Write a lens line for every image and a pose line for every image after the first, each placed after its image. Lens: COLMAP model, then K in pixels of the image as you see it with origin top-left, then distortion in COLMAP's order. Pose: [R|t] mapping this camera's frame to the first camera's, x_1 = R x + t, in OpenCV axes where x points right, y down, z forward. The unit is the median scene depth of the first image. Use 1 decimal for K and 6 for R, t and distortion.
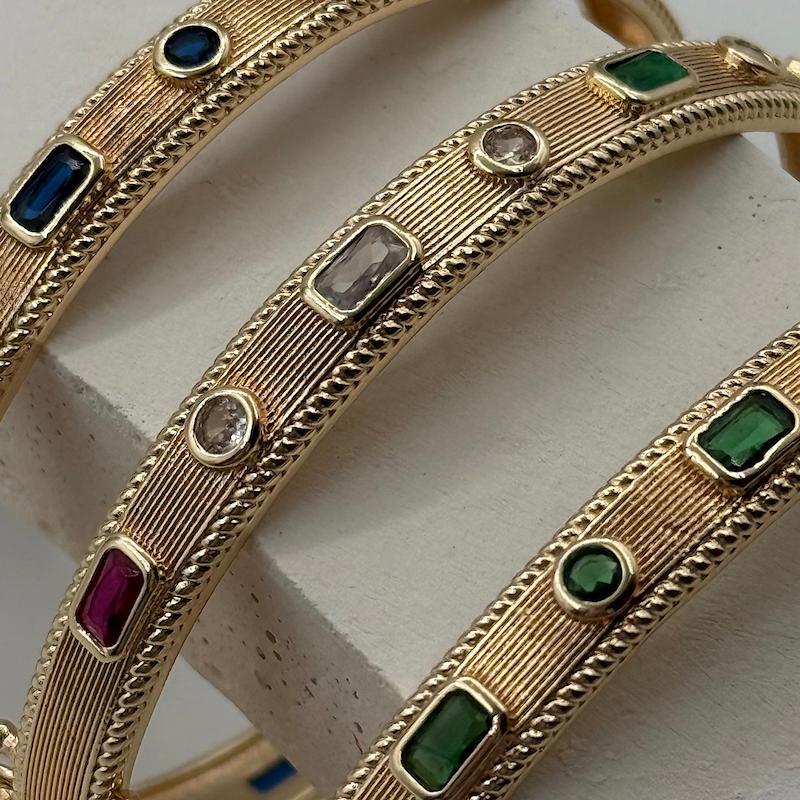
lens RADIAL K [[4367.5, 0, 400.0], [0, 4367.5, 400.0], [0, 0, 1]] dist [-0.020764, 3.513355]
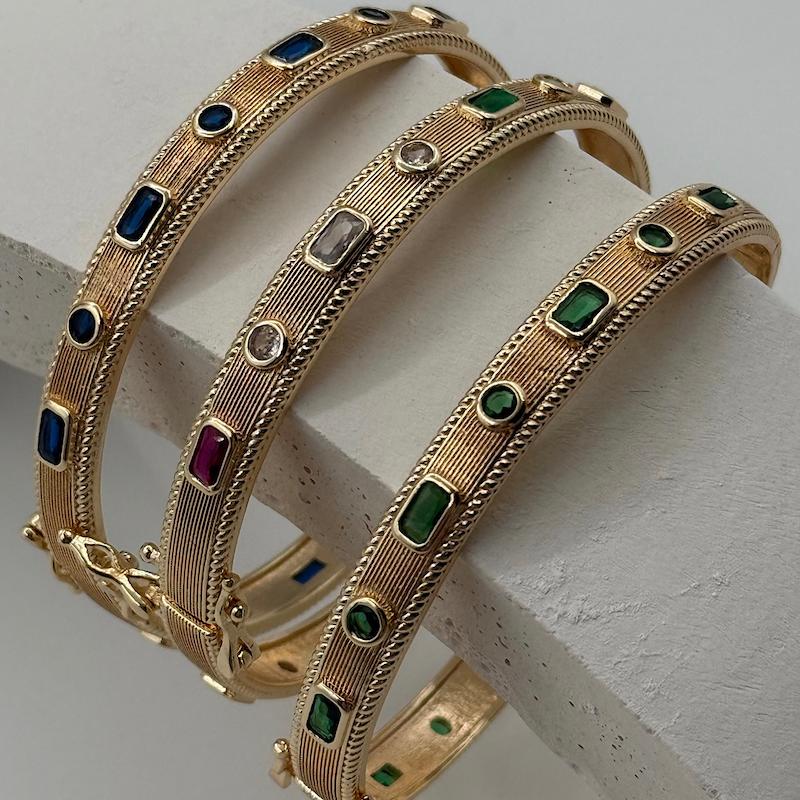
lens RADIAL K [[4367.5, 0, 400.0], [0, 4367.5, 400.0], [0, 0, 1]] dist [-0.020764, 3.513355]
pose [[0.991943, -0.118828, 0.043913, -0.064745], [0.119599, 0.992704, -0.015346, 0.058264], [-0.041769, 0.020474, 0.998917, -0.644630]]
